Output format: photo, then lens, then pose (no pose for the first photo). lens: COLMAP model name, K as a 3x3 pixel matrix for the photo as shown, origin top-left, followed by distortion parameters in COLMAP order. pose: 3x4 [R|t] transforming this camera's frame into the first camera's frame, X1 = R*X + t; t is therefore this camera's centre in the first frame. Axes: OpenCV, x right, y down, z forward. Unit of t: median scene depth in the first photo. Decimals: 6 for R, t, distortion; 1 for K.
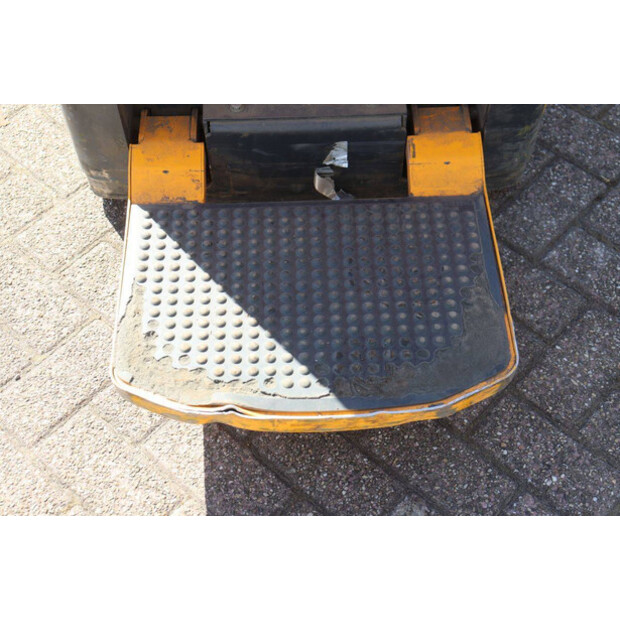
lens RADIAL K [[975.3, 0, 317.0], [0, 975.3, 311.2], [0, 0, 1]] dist [0.132093, 0.106650]
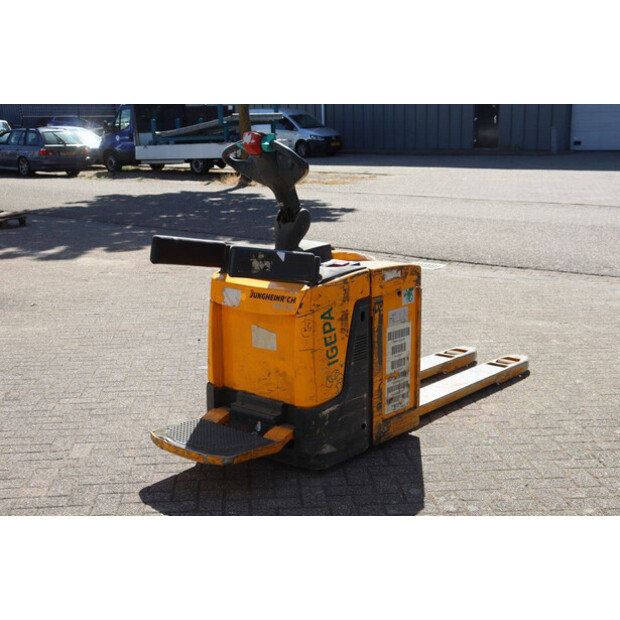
lens RADIAL K [[880.4, 0, 312.4], [0, 880.4, 309.7], [0, 0, 1]] dist [0.075977, 0.030328]
pose [[0.738081, 0.136925, -0.660672, 2.000839], [-0.559198, 0.672050, -0.485435, 0.878003], [0.377536, 0.727737, 0.572595, -0.832512]]
